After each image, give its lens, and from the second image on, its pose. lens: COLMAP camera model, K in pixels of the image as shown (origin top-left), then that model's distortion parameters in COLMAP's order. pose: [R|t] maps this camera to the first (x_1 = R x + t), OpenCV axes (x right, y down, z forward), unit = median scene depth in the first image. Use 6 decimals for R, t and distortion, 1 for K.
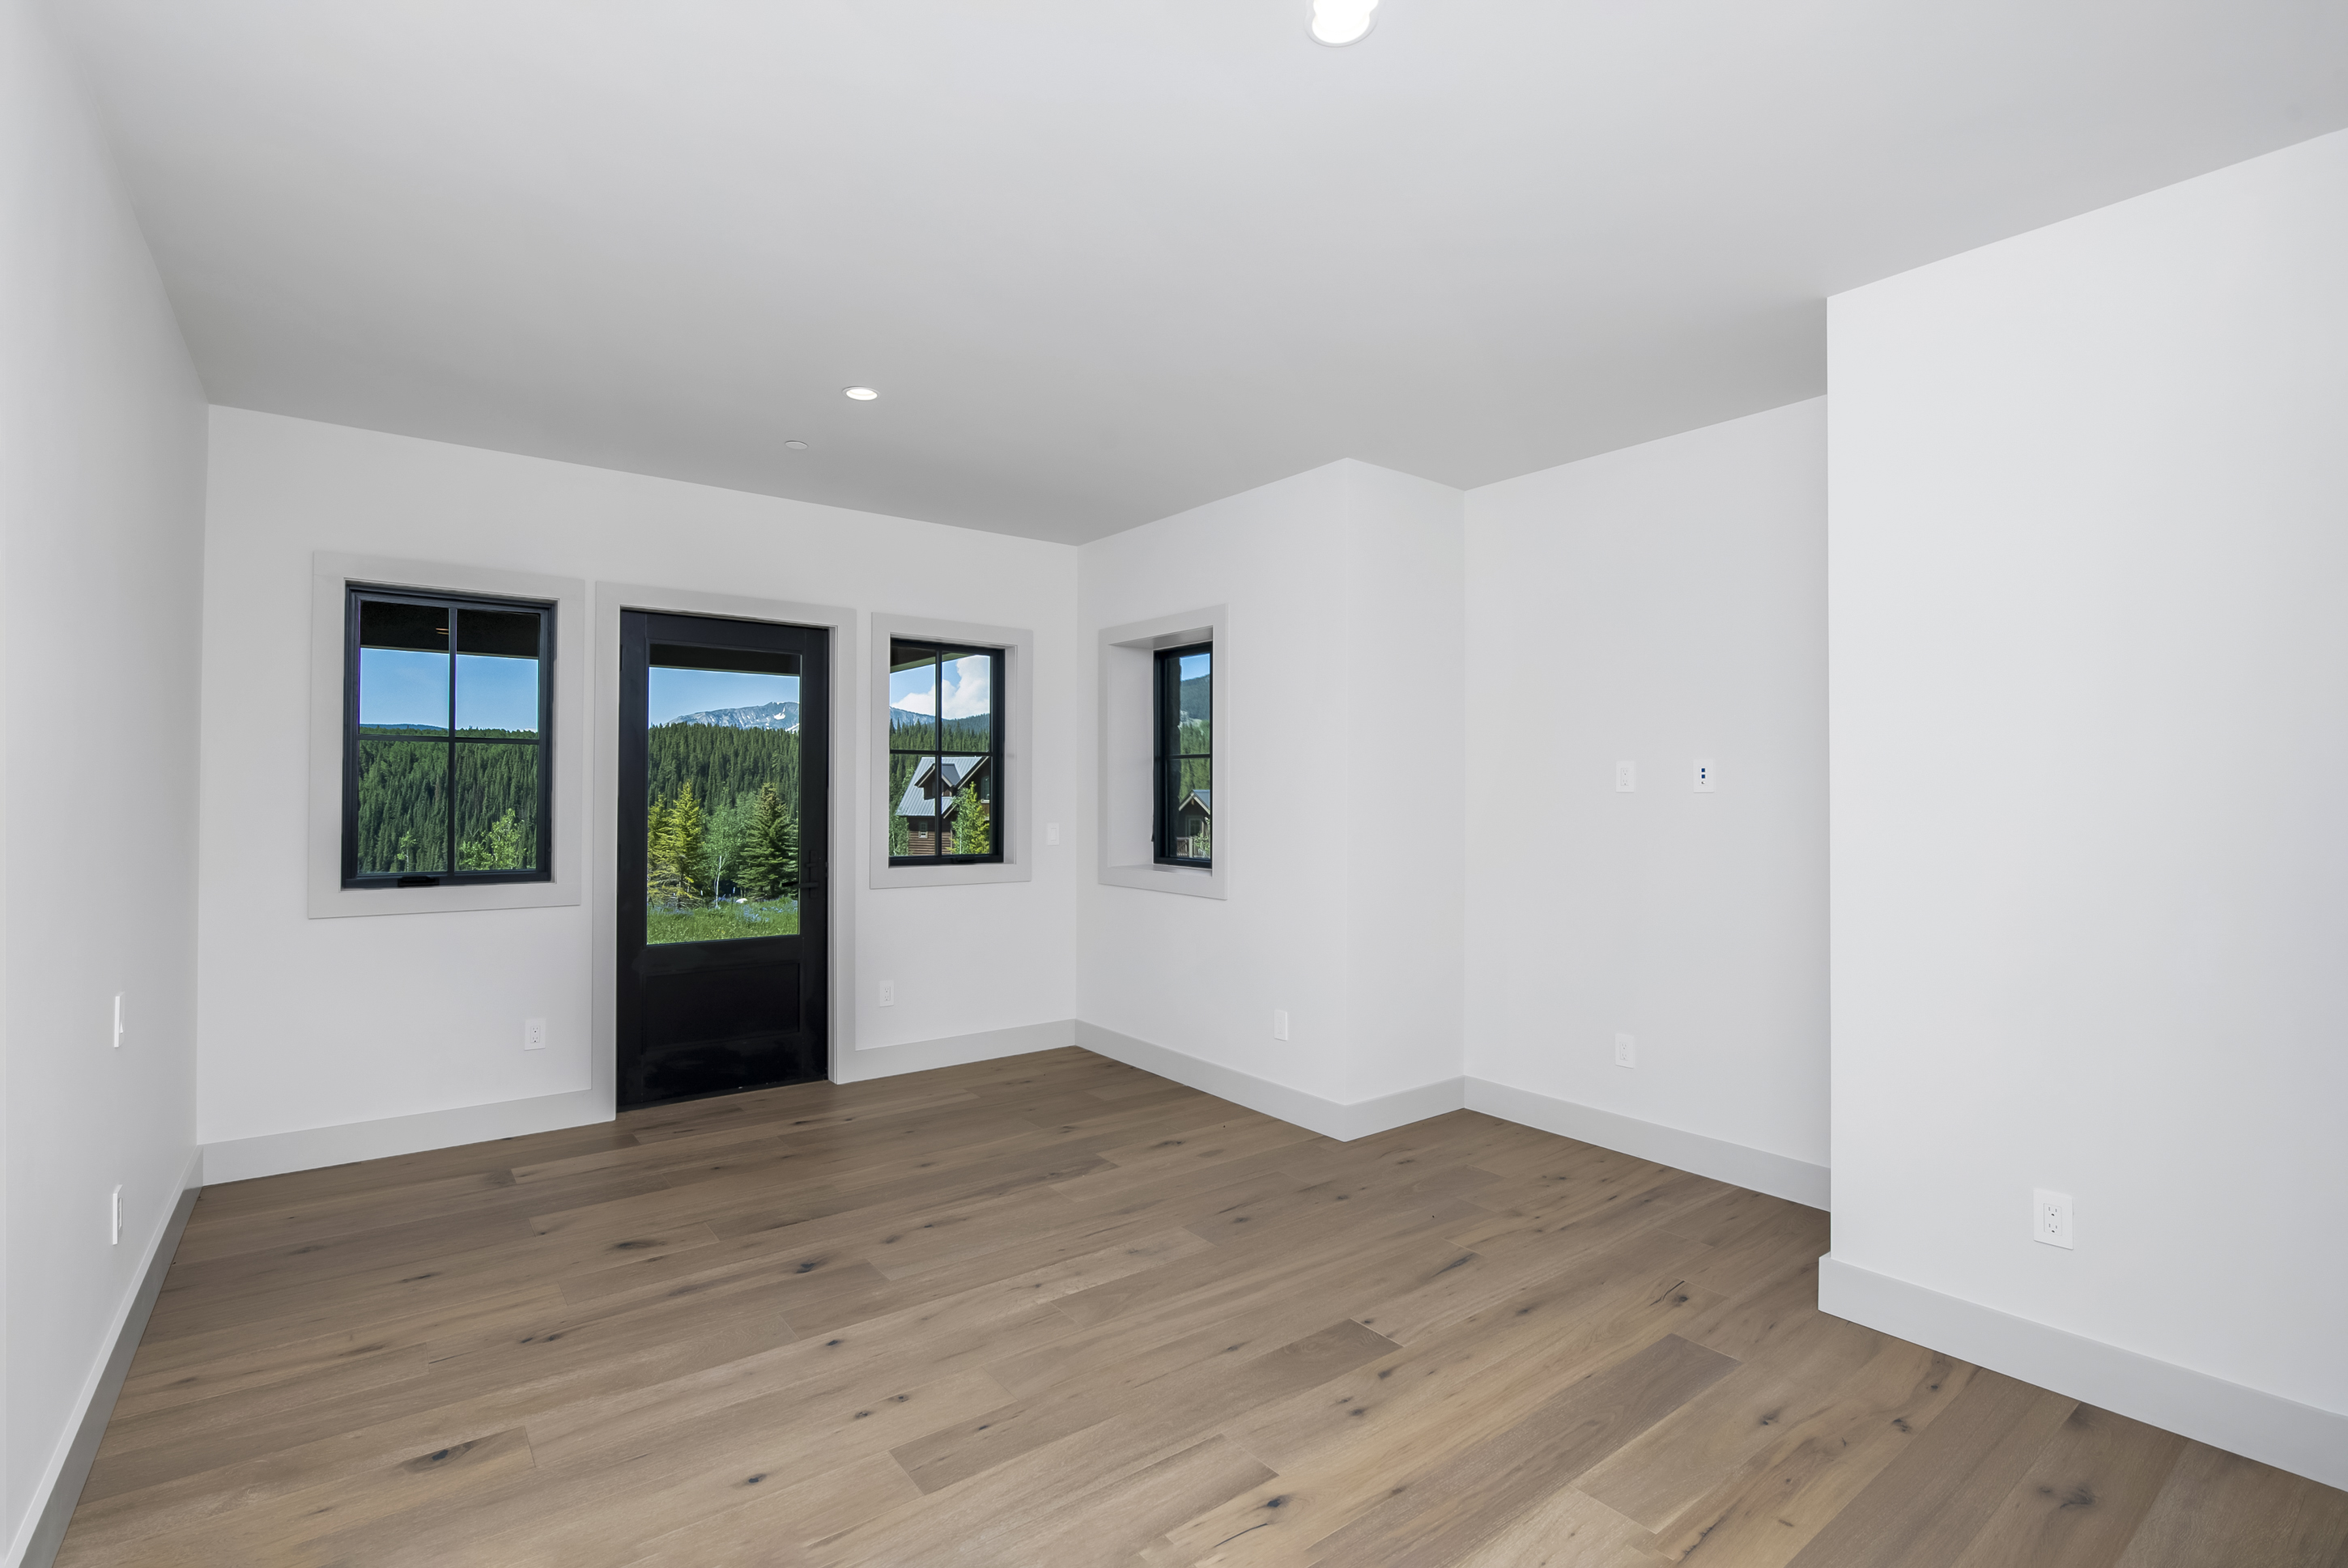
lens RADIAL K [[1056.3, 0, 1174.0], [0, 1056.3, 784.0], [0, 0, 1]] dist [-0.000784, -0.000260]
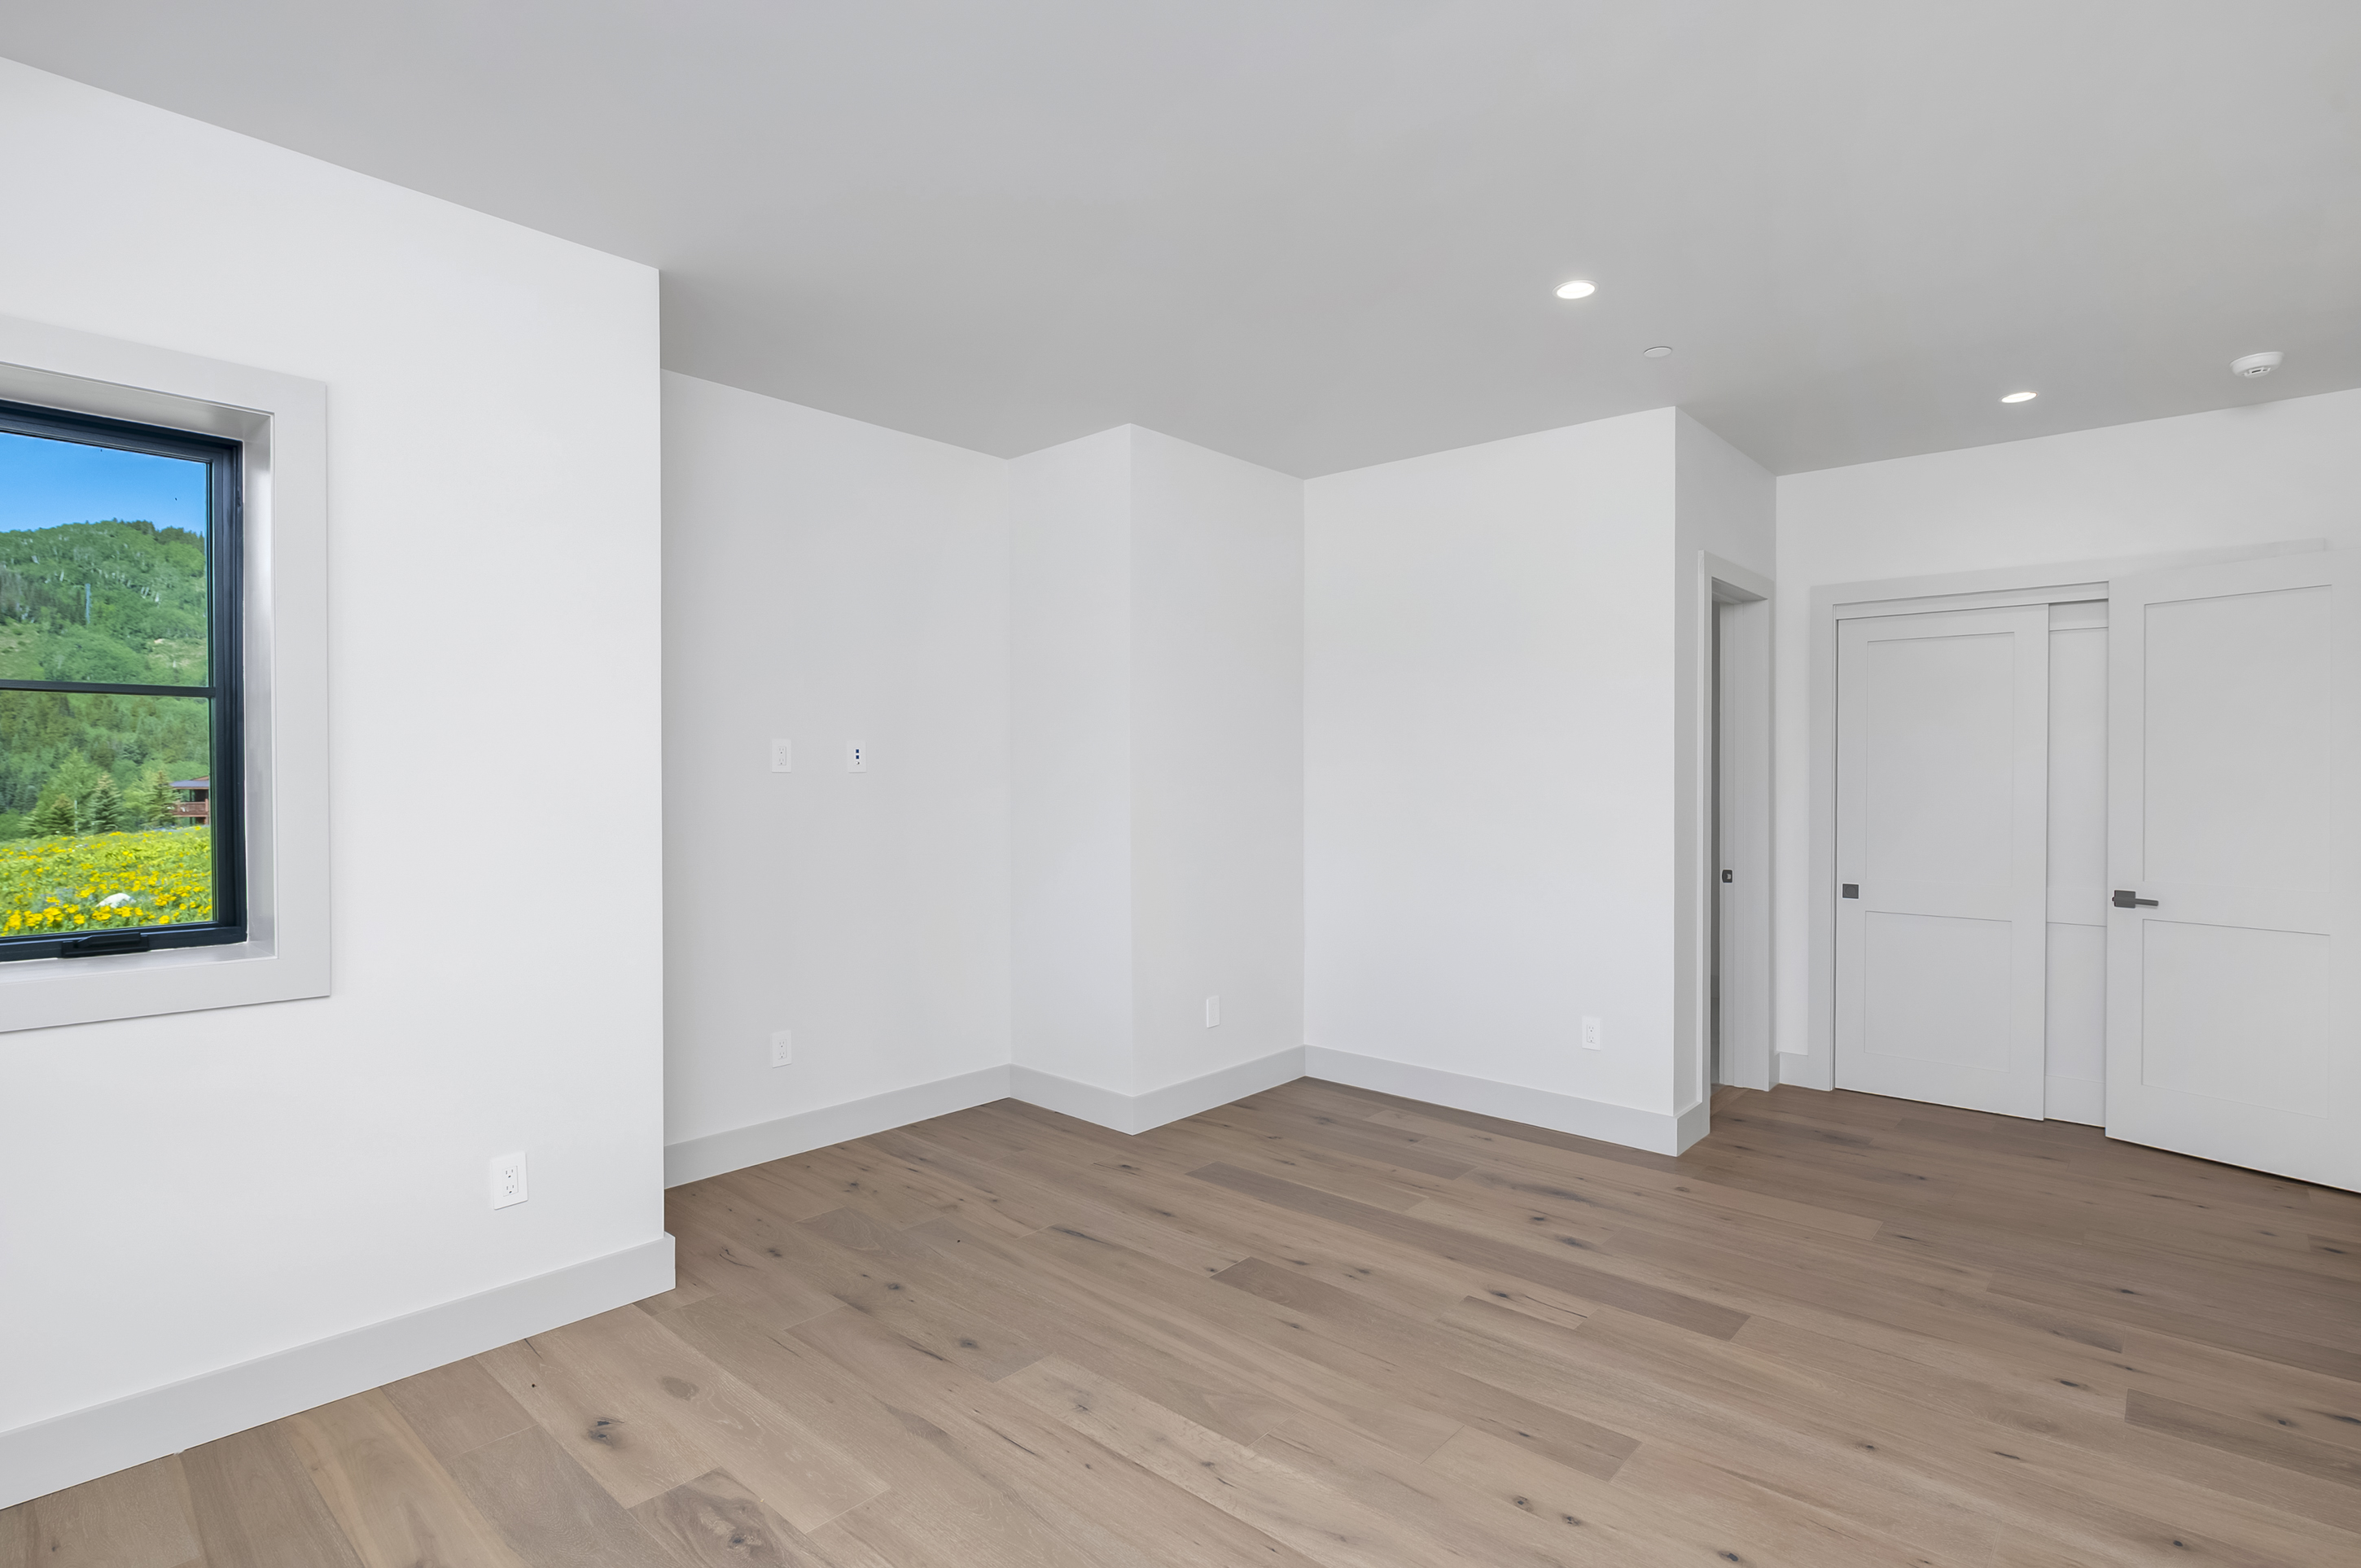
lens RADIAL K [[1167.8, 0, 1180.5], [0, 1167.8, 784.0], [0, 0, 1]] dist [-0.000813, -0.000575]
pose [[-0.191495, -0.014457, 0.981387, -0.894827], [-0.015274, 0.999814, 0.011748, 0.000232], [-0.981375, -0.012740, -0.191680, 1.166674]]
